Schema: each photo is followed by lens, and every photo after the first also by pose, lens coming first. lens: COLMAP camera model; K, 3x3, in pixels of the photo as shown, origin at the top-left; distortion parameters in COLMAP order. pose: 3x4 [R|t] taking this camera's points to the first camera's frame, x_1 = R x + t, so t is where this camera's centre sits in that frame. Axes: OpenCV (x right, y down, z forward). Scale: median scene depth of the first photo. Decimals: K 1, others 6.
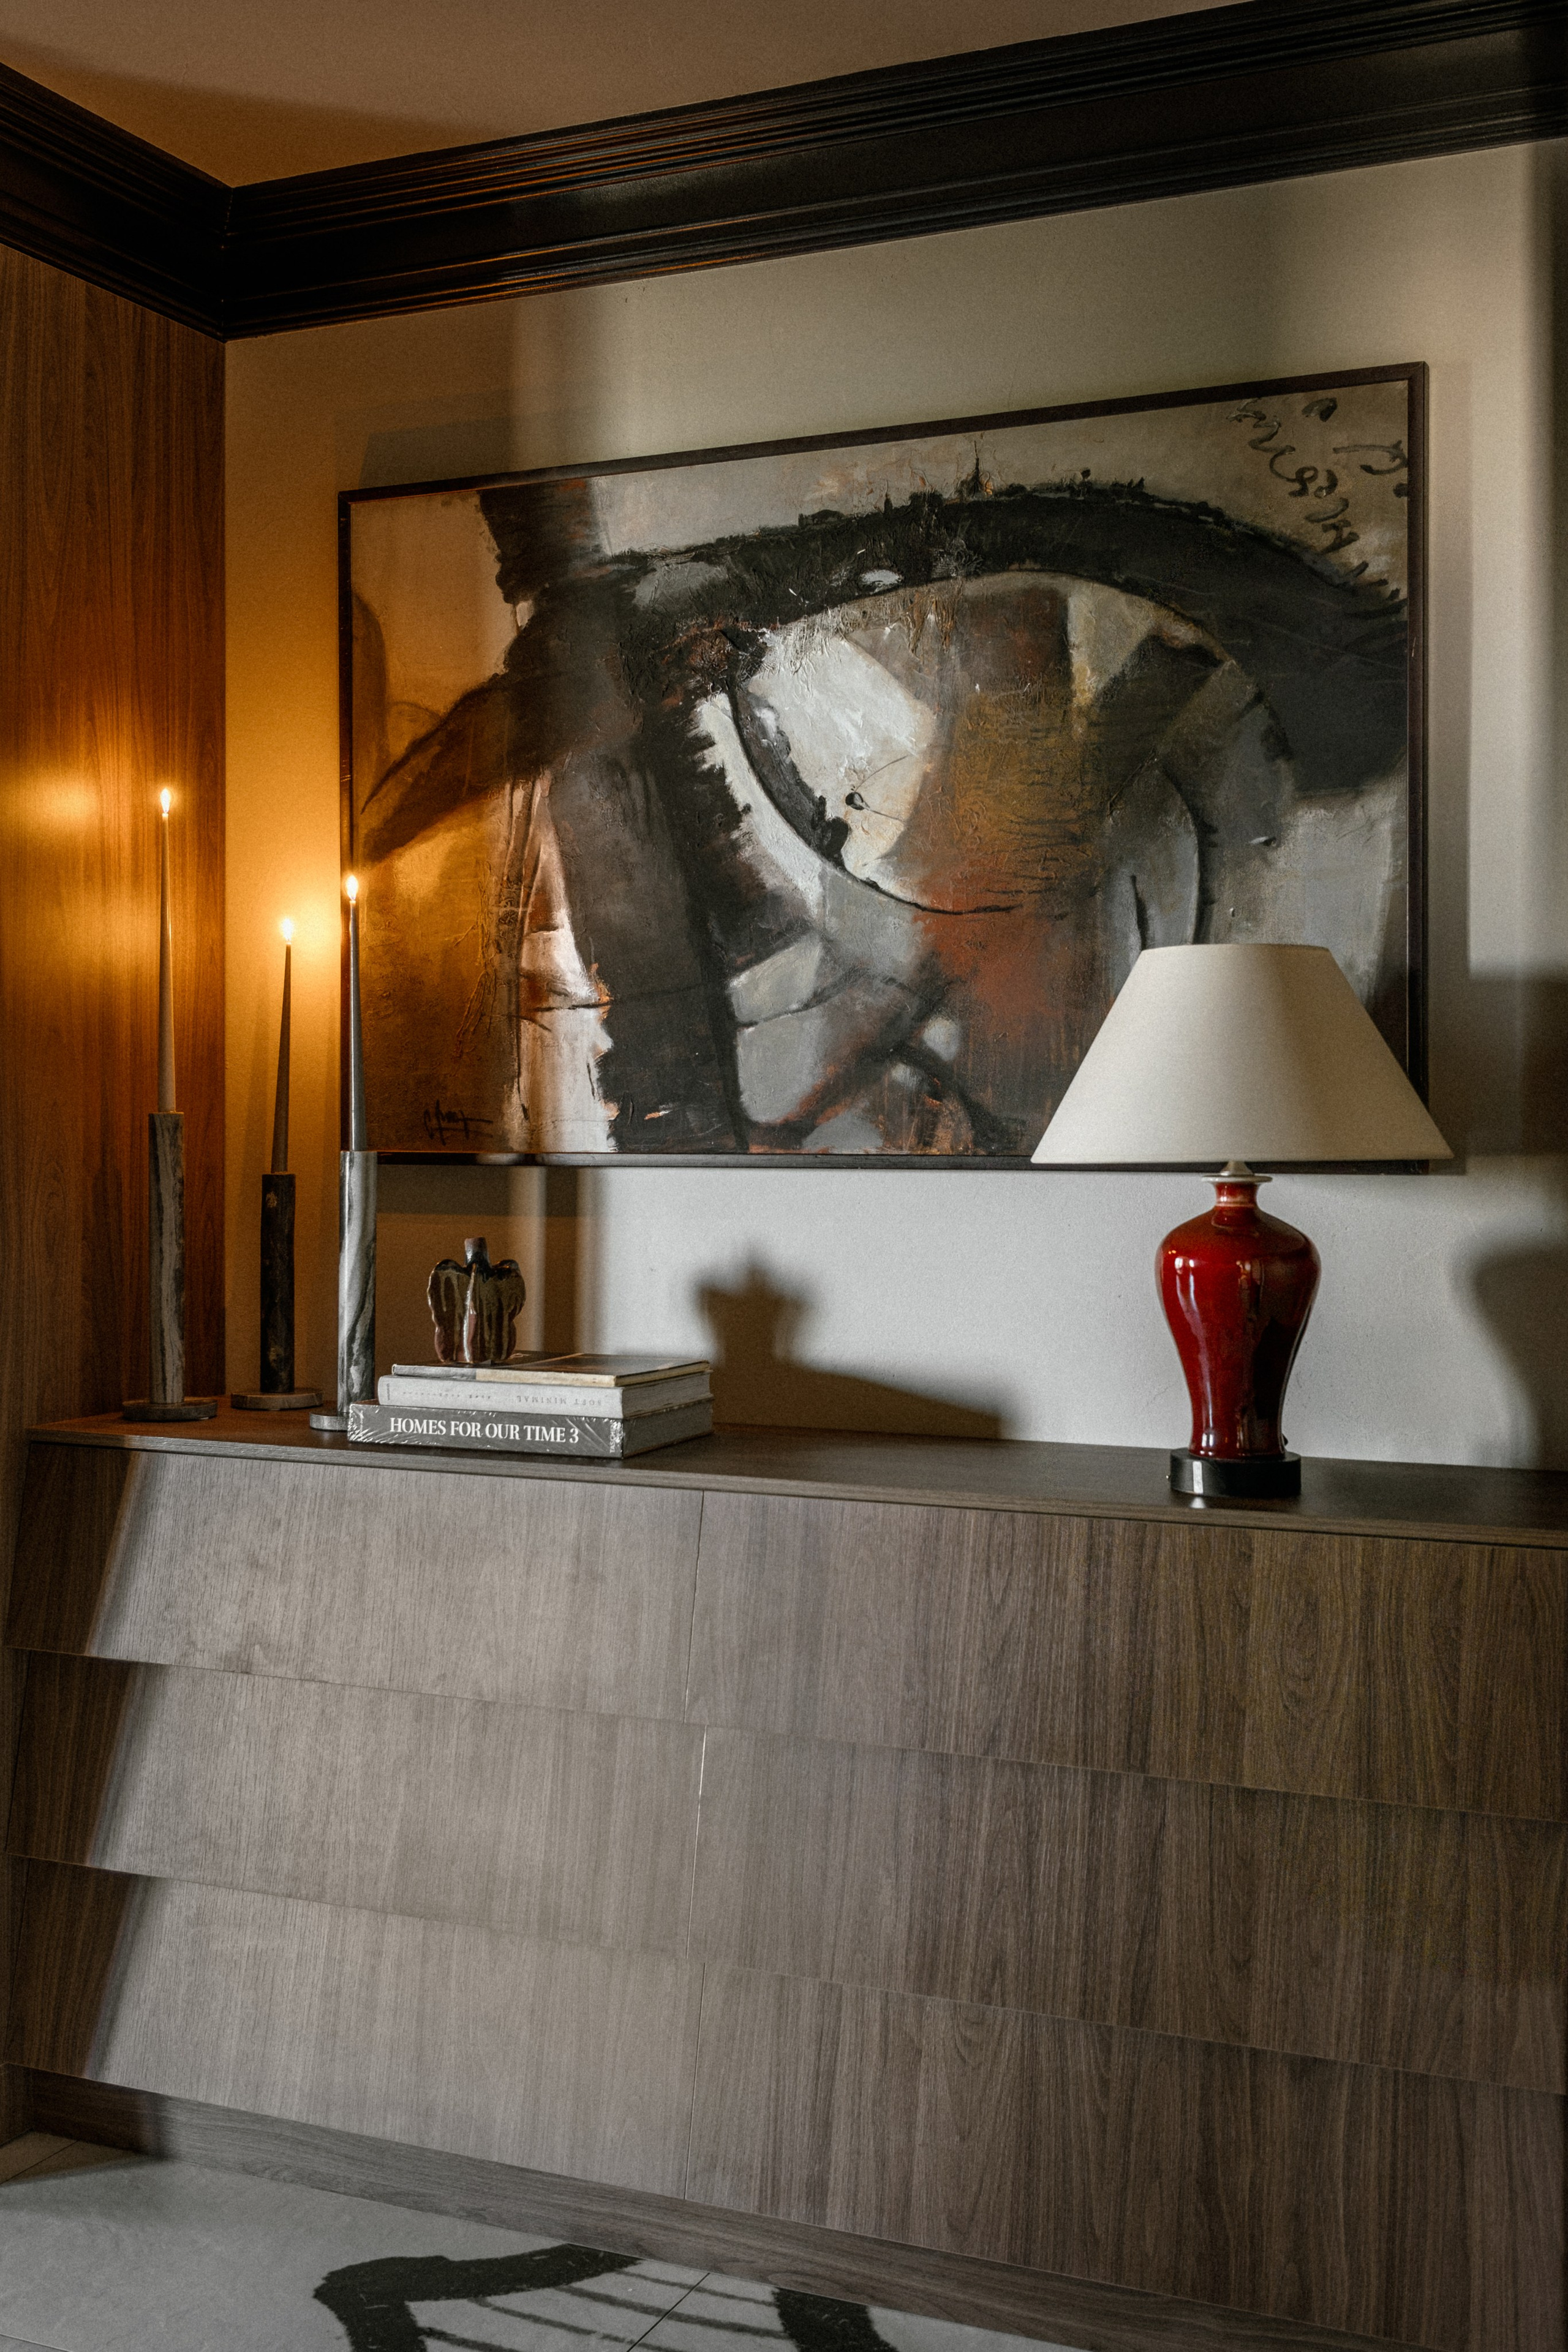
lens RADIAL K [[2528.3, 0, 784.0], [0, 2528.3, 1176.0], [0, 0, 1]] dist [0.005870, -0.039640]
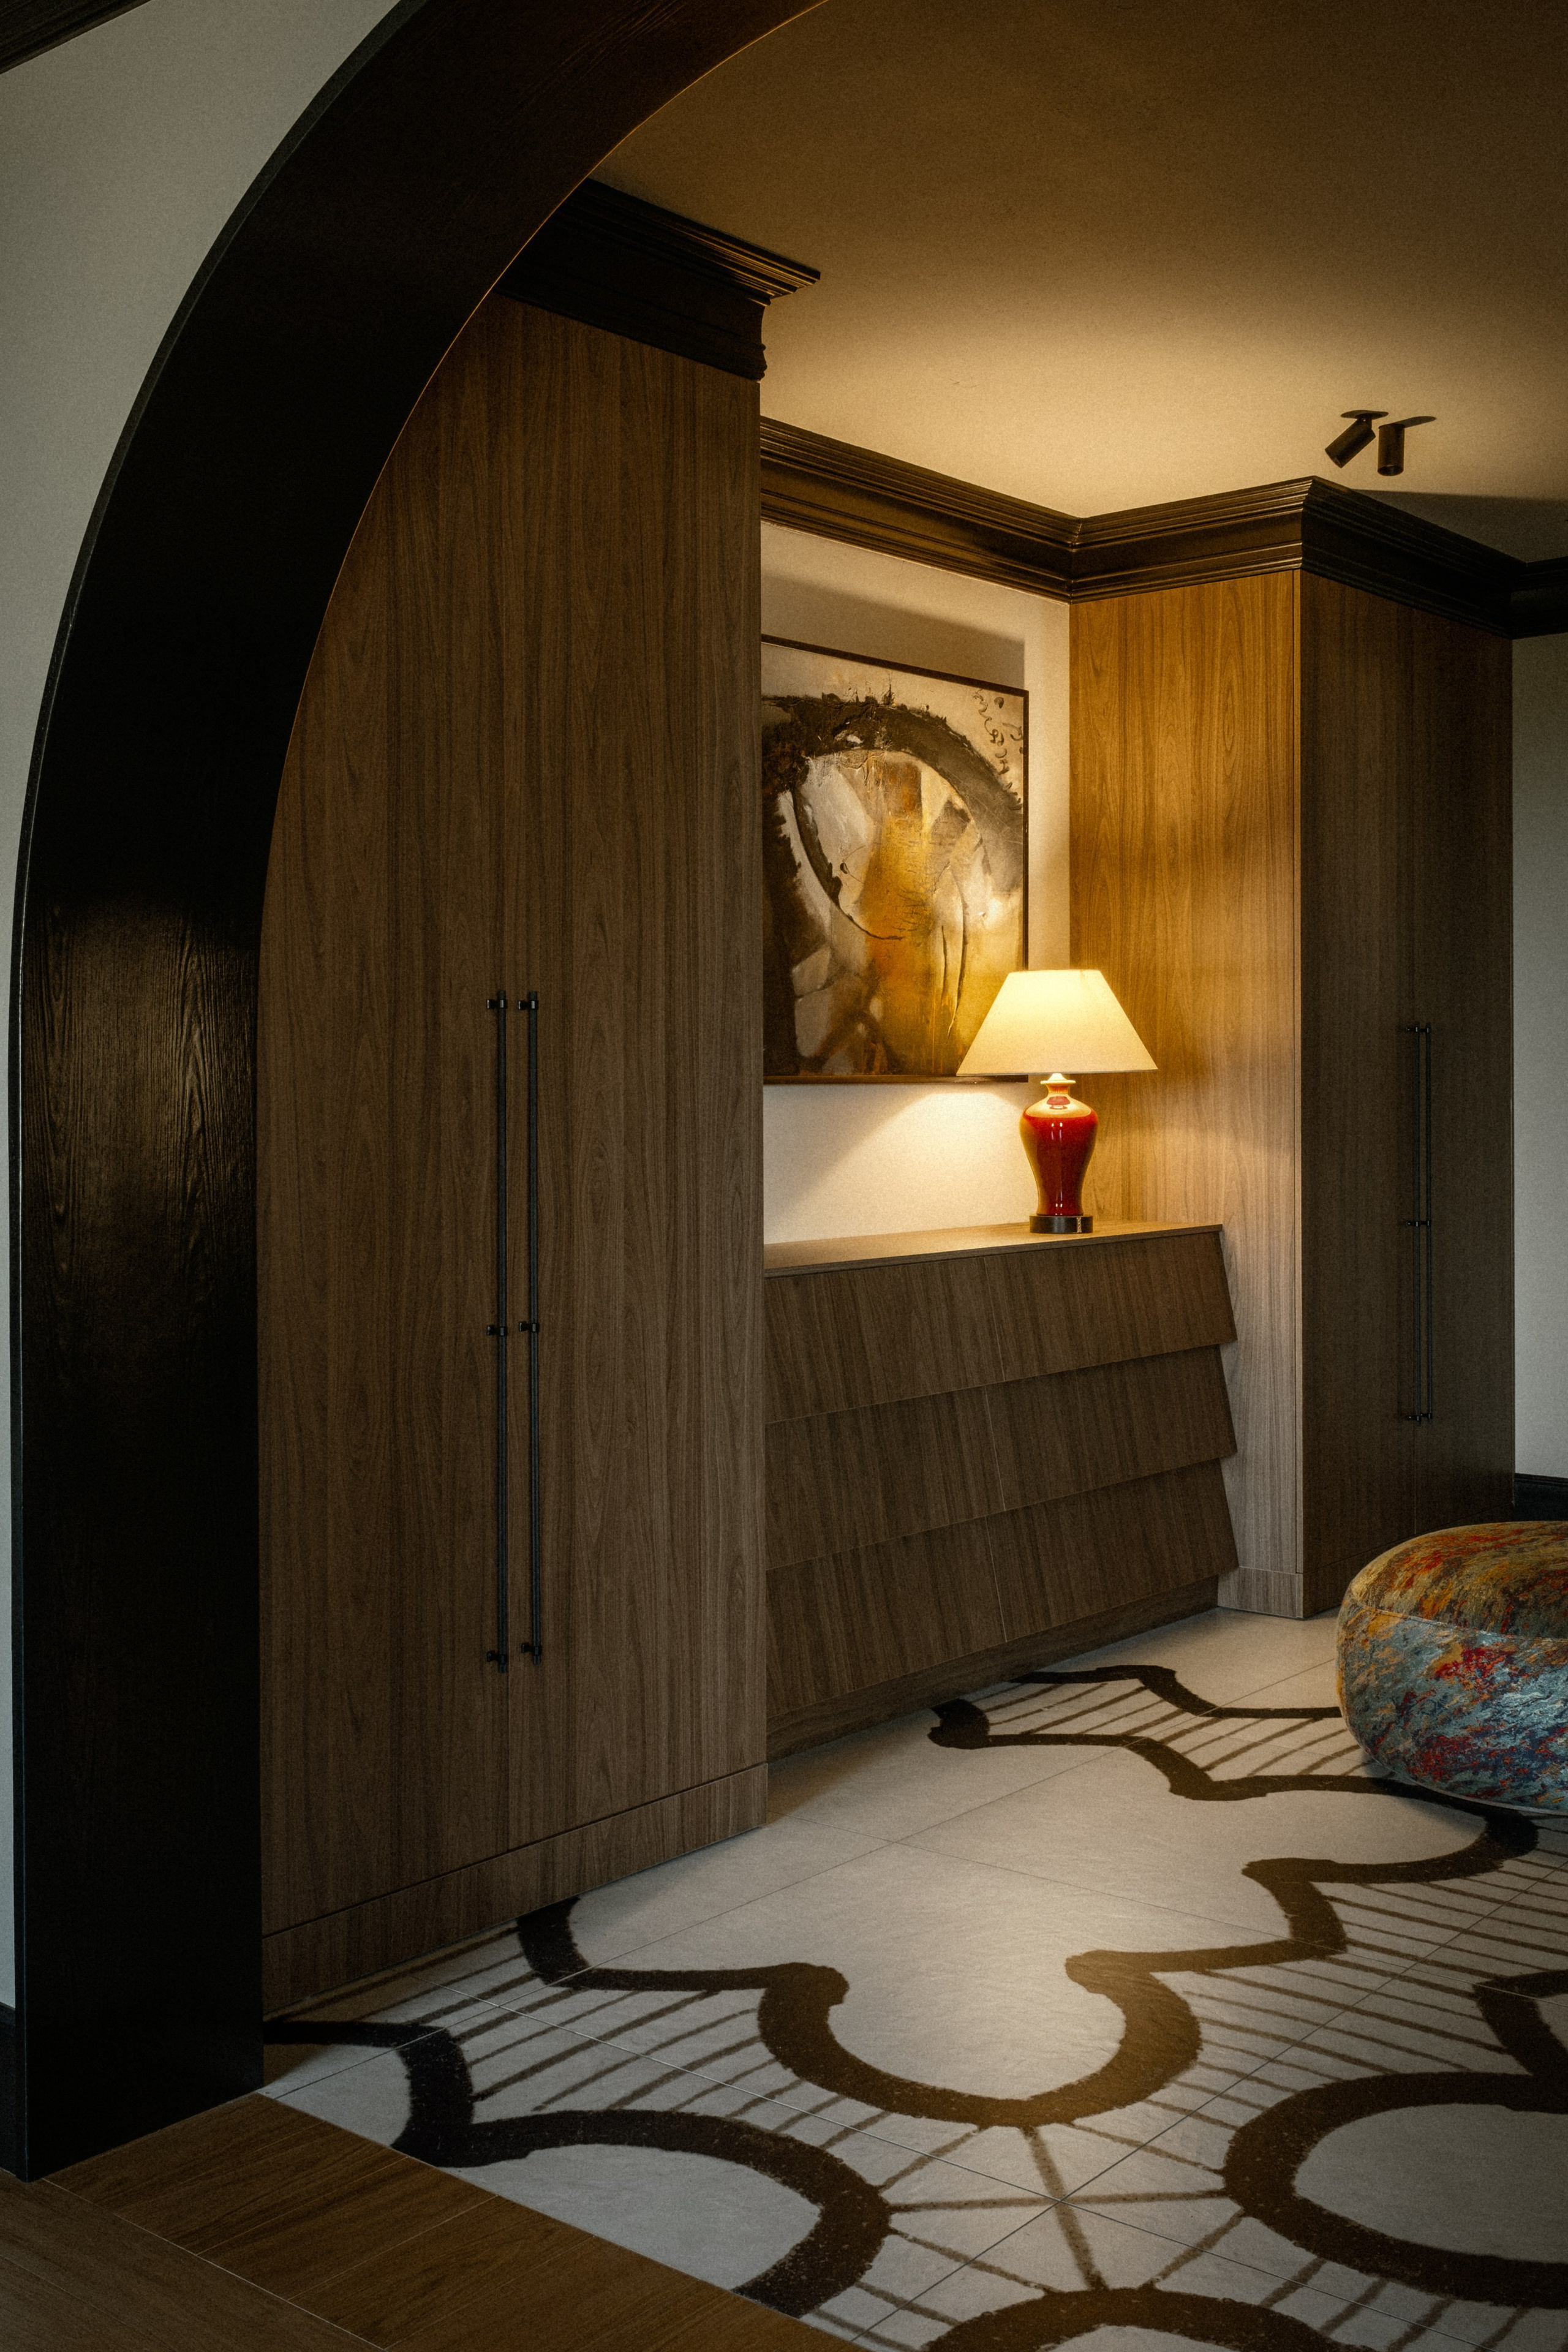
lens RADIAL K [[2396.9, 0, 779.4], [0, 2396.9, 1123.8], [0, 0, 1]] dist [0.014188, -0.084764]
pose [[0.273375, -0.022387, 0.961647, -1.550477], [0.018683, 0.999664, 0.017961, -0.005553], [-0.961726, 0.013057, 0.273702, 0.603481]]
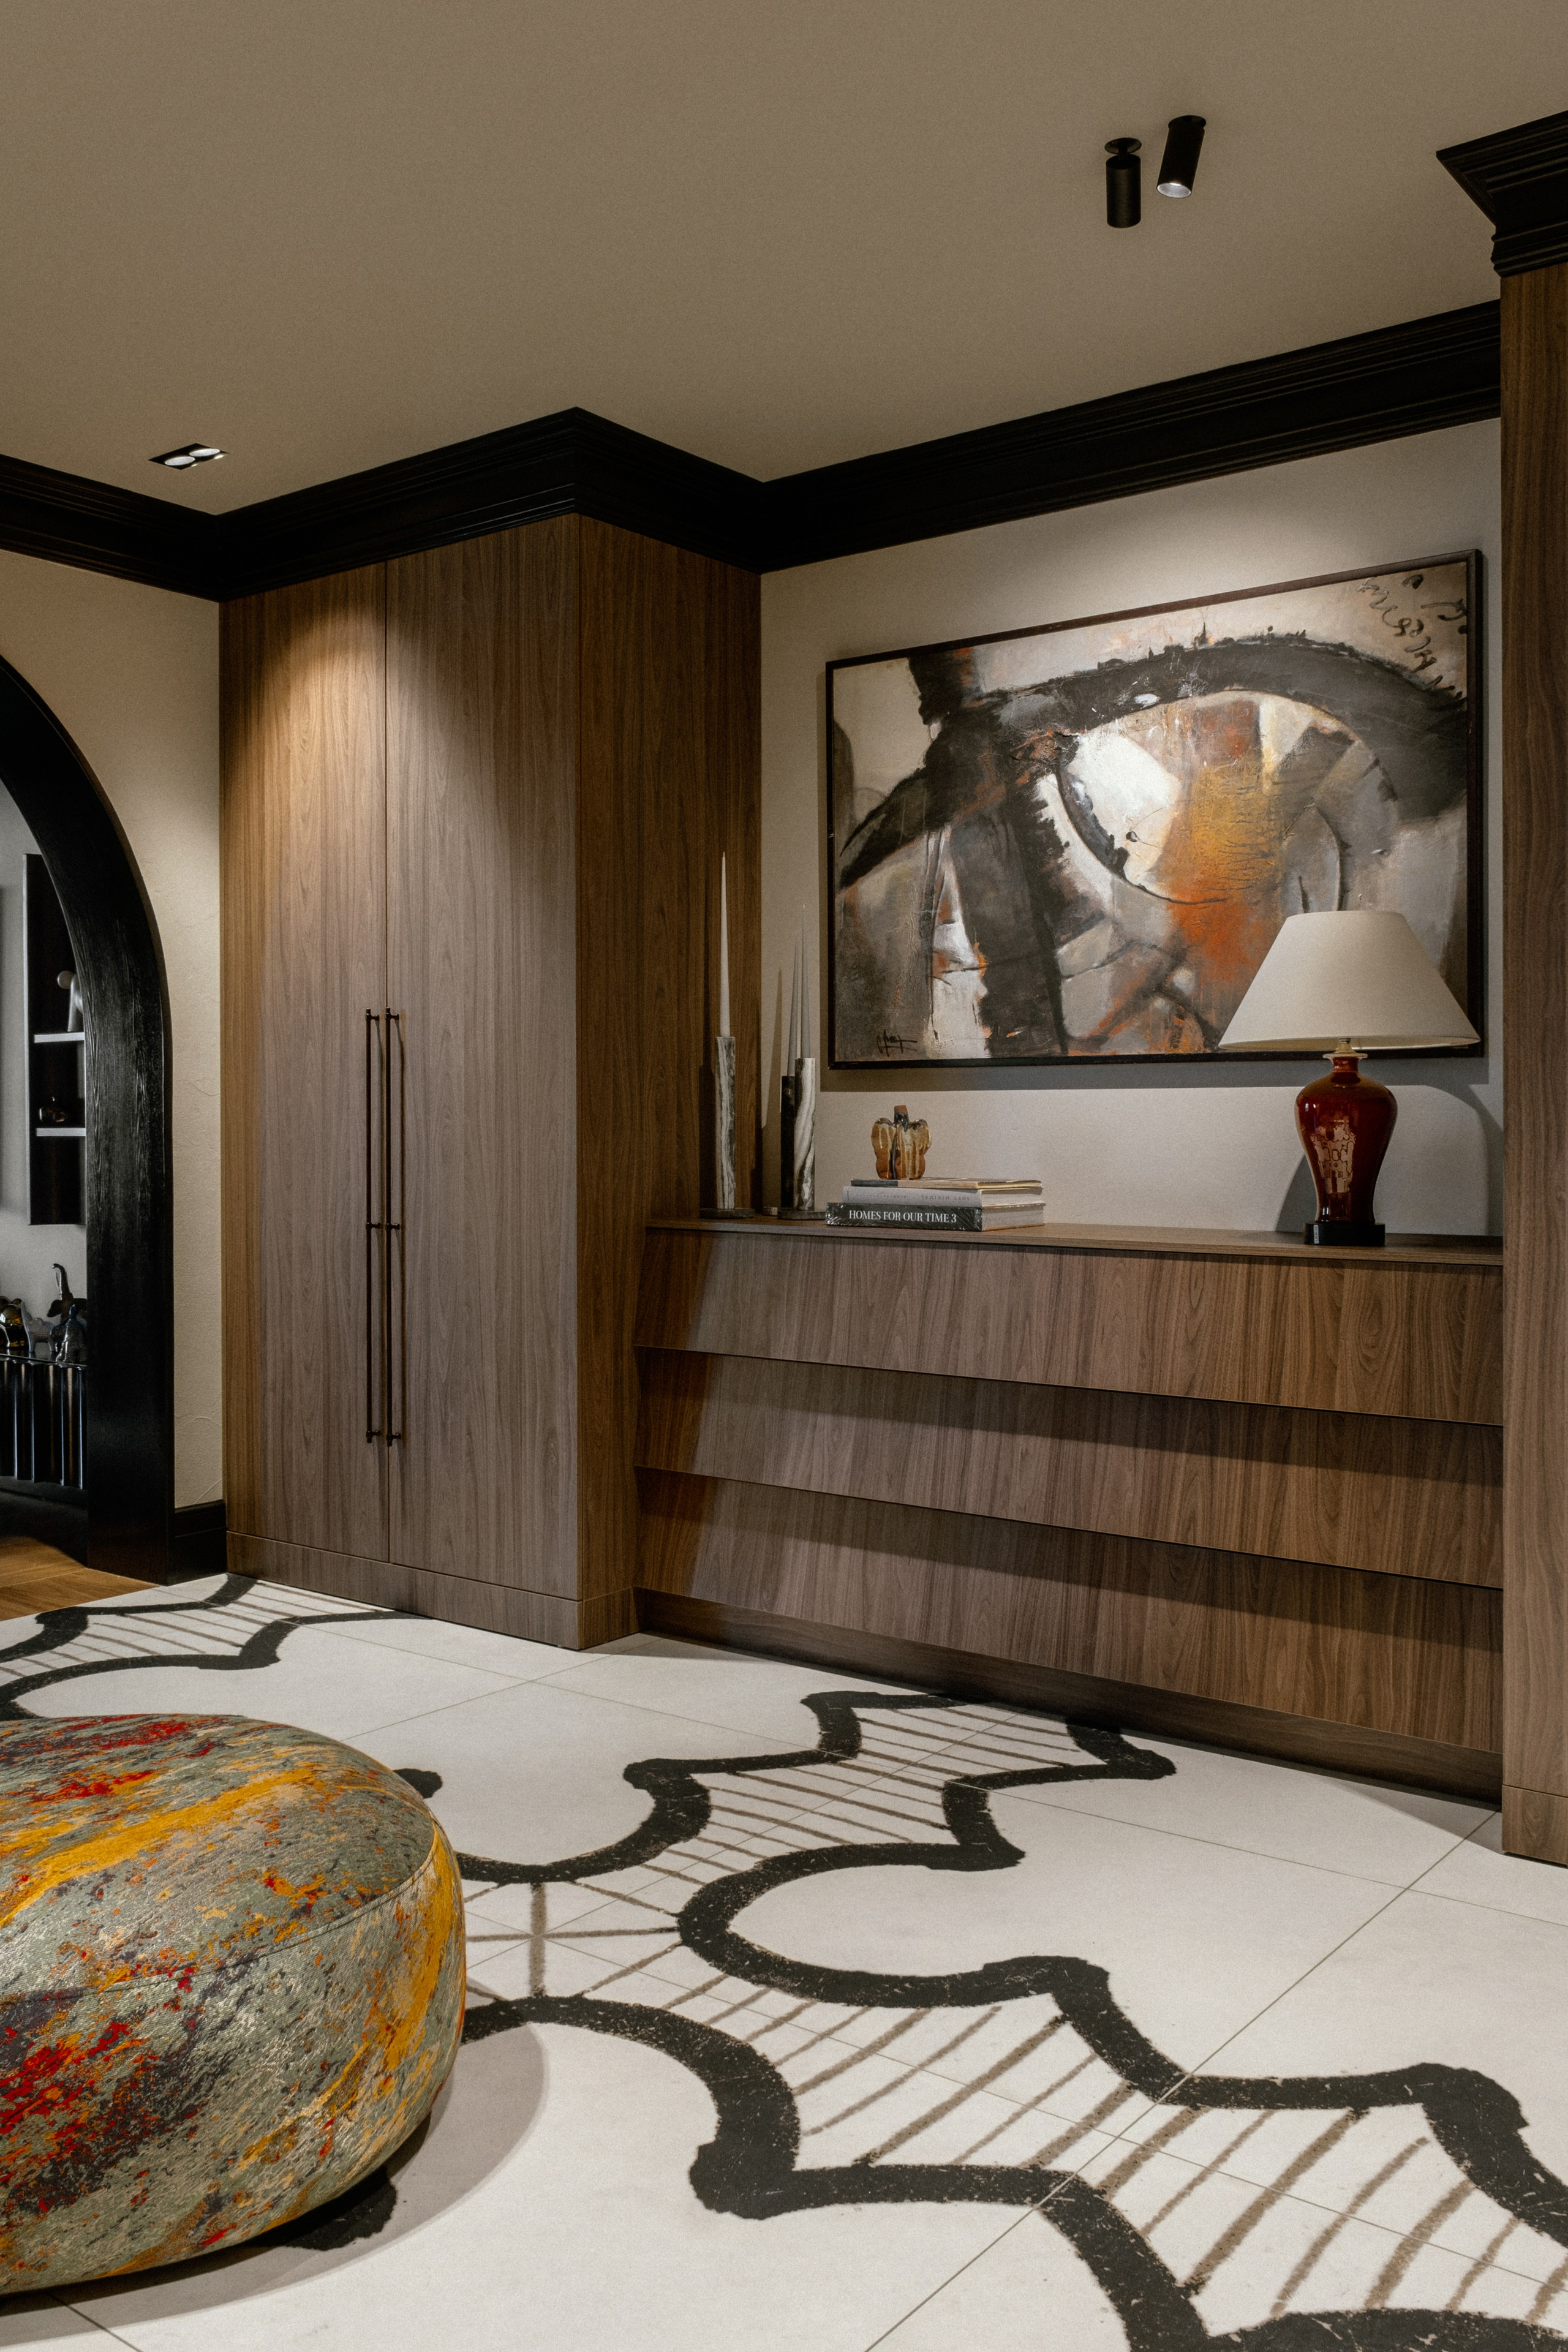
lens RADIAL K [[1976.8, 0, 784.0], [0, 1976.8, 1176.0], [0, 0, 1]] dist [-0.012443, 0.004760]
pose [[0.974010, 0.001663, -0.226501, 0.098811], [0.000745, 0.999944, 0.010544, 0.056604], [0.226506, -0.010438, 0.973954, -0.292260]]
